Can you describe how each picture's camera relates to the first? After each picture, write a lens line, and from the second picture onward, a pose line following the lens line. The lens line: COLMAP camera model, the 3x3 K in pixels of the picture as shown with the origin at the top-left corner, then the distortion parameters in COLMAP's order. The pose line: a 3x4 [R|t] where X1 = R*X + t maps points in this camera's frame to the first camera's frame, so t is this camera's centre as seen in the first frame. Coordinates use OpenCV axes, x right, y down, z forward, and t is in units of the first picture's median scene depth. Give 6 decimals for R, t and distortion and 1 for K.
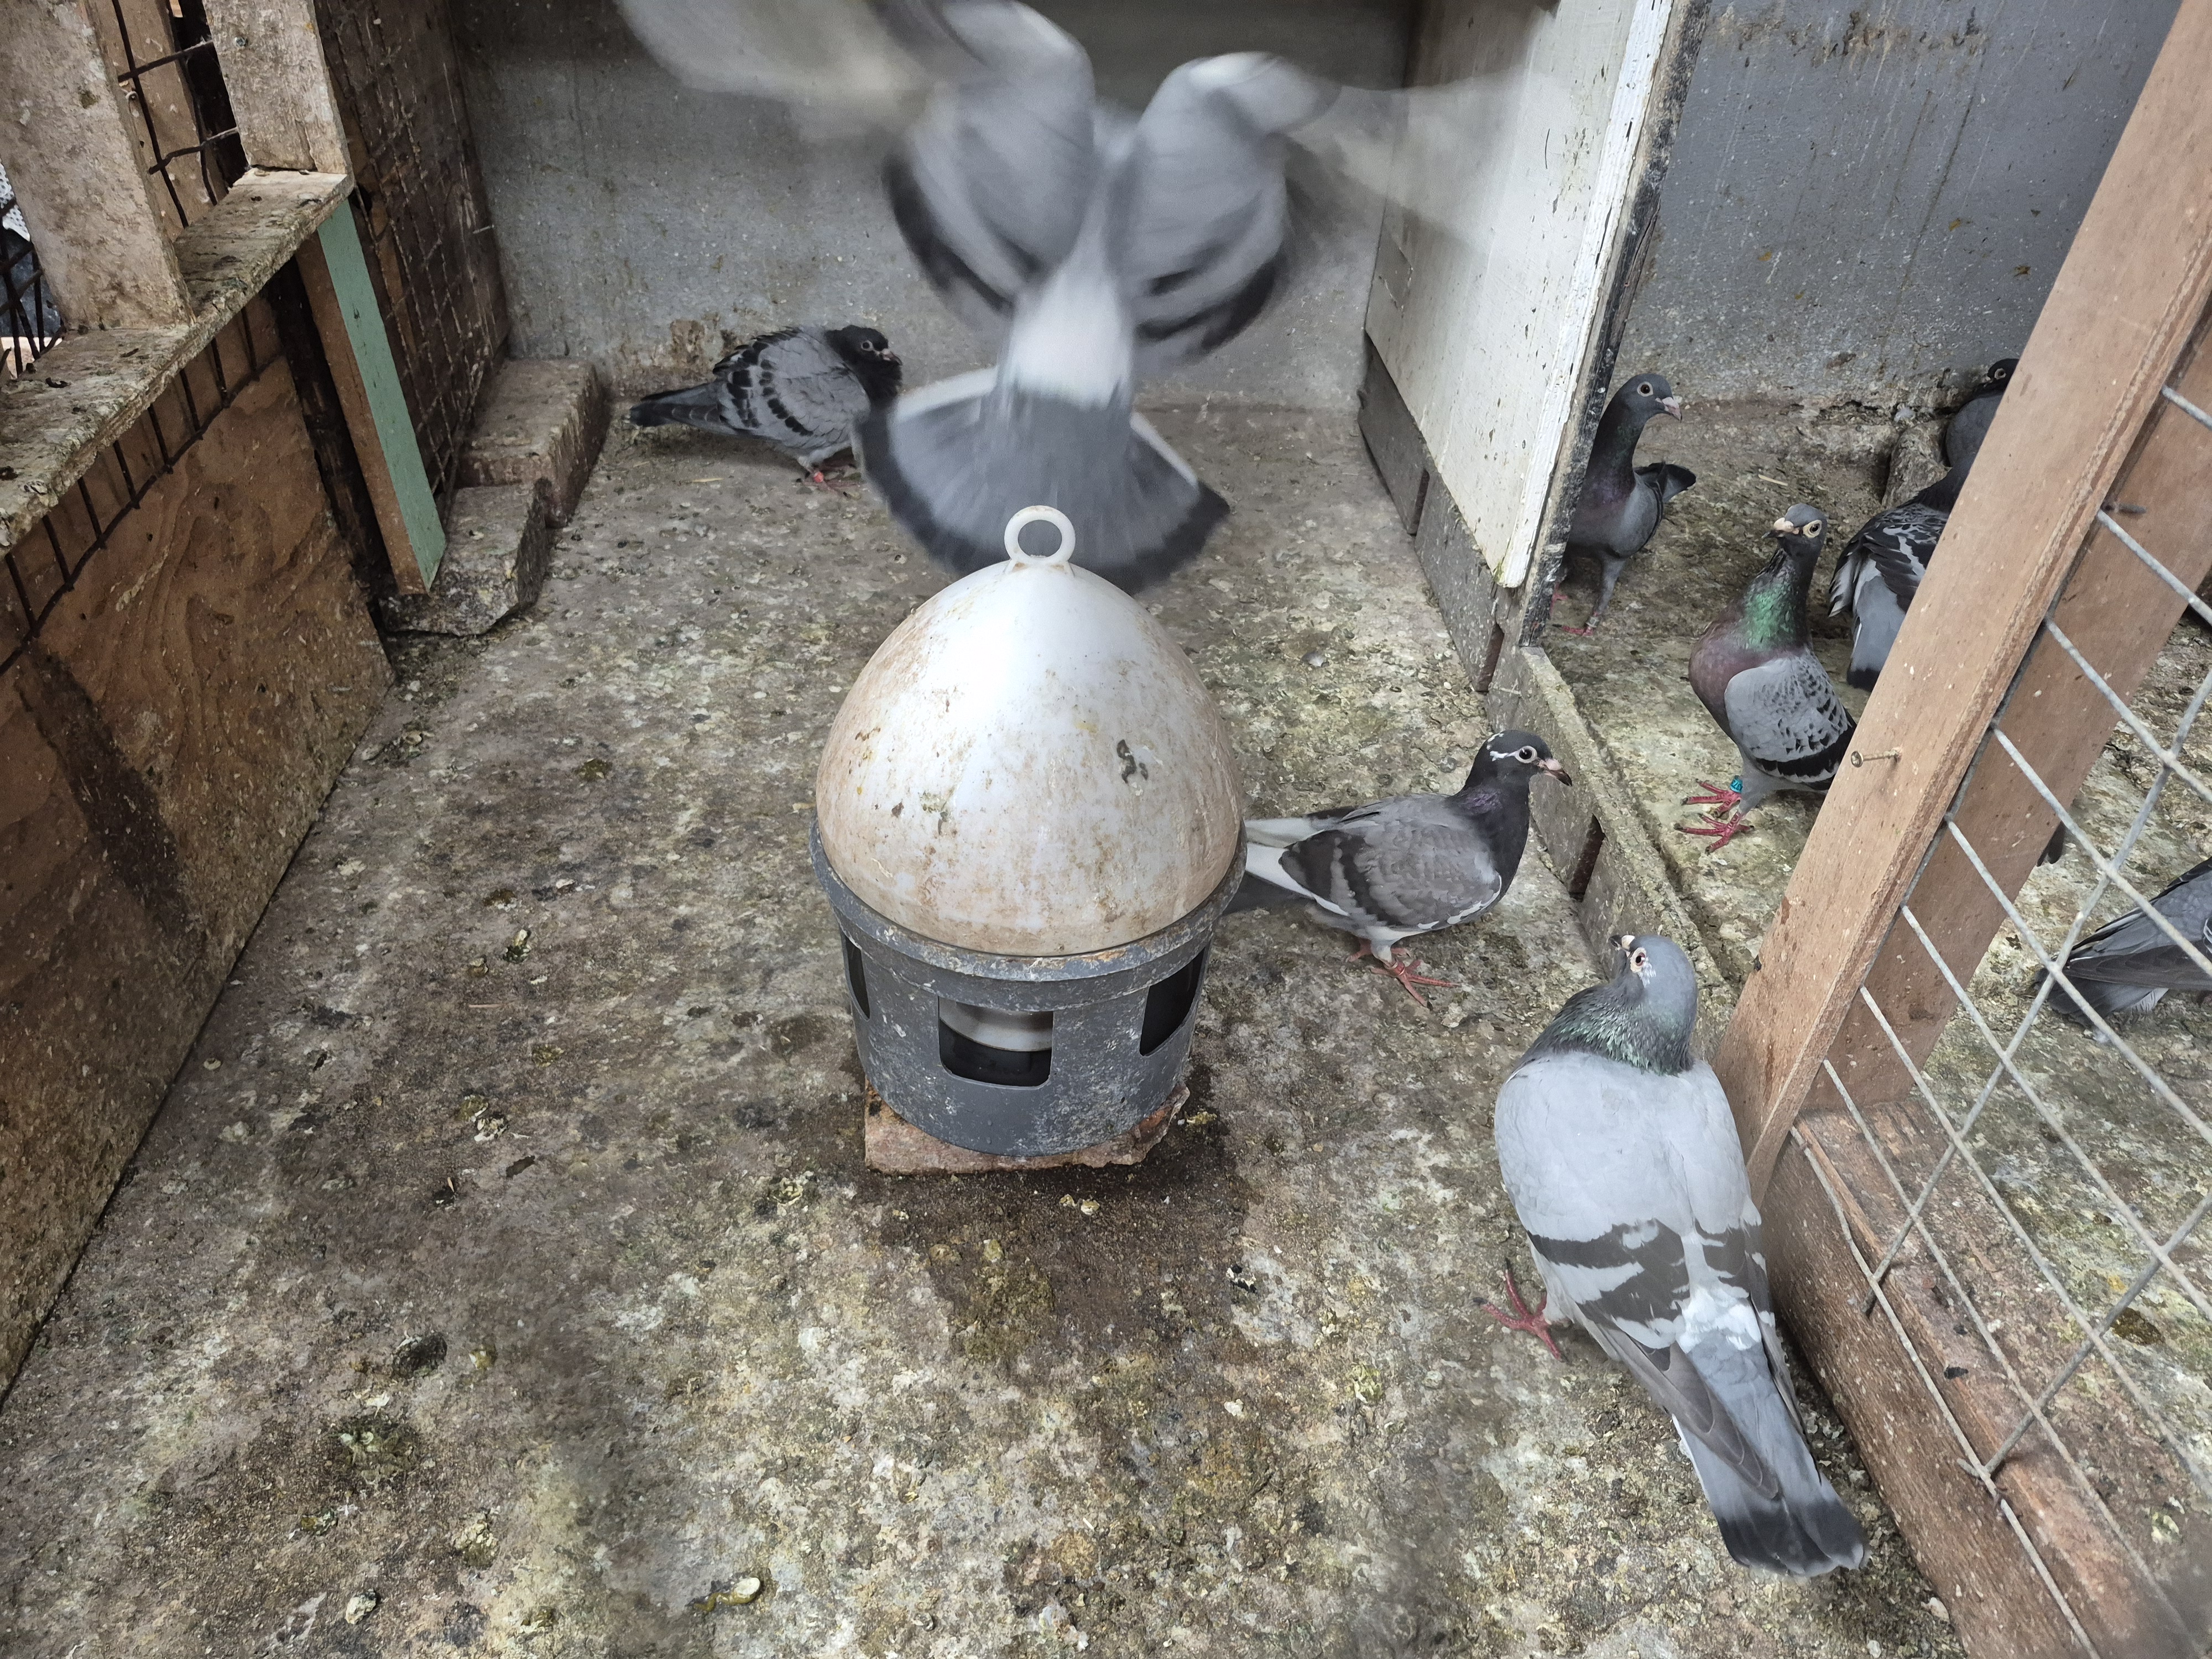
lens RADIAL K [[1478.6, 0, 1106.0], [0, 1478.6, 829.5], [0, 0, 1]] dist [0.107756, -0.113094]
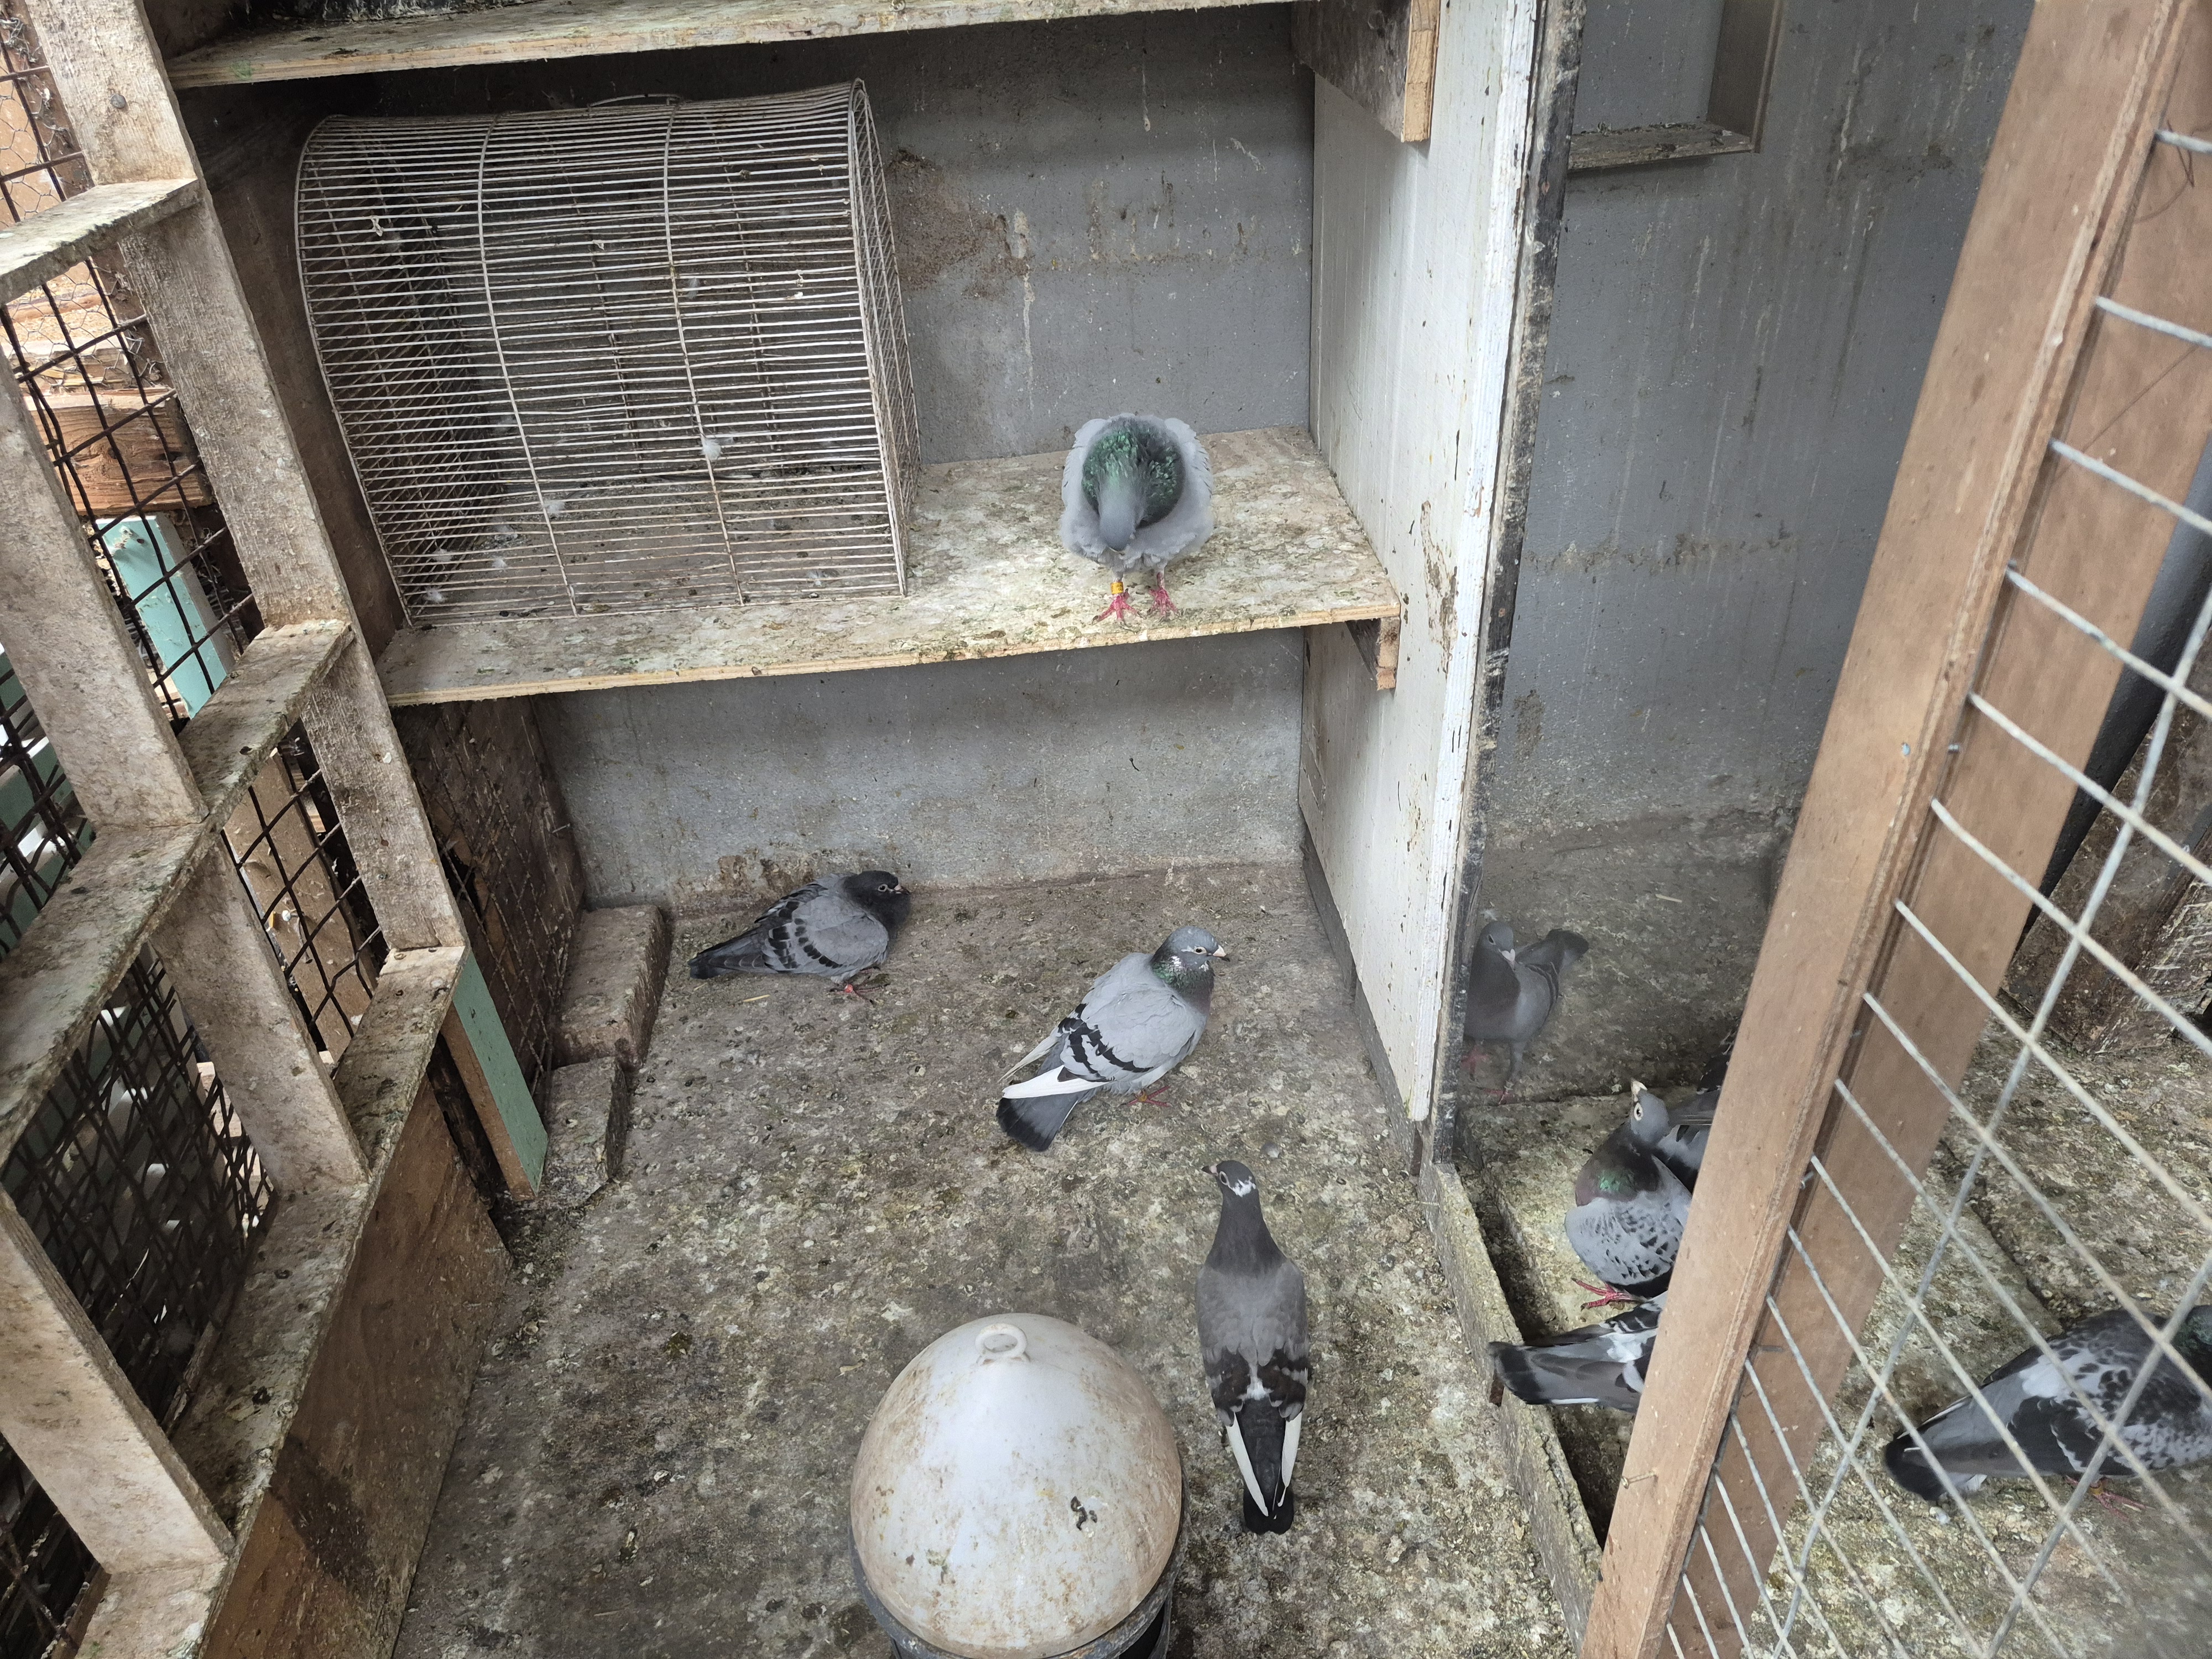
lens RADIAL K [[1478.0, 0, 1106.0], [0, 1478.0, 829.5], [0, 0, 1]] dist [0.132307, -0.165738]
pose [[0.995062, -0.091408, -0.038690, 0.092767], [0.088727, 0.993858, -0.066130, -0.357475], [0.044497, 0.062371, 0.997061, -0.239919]]
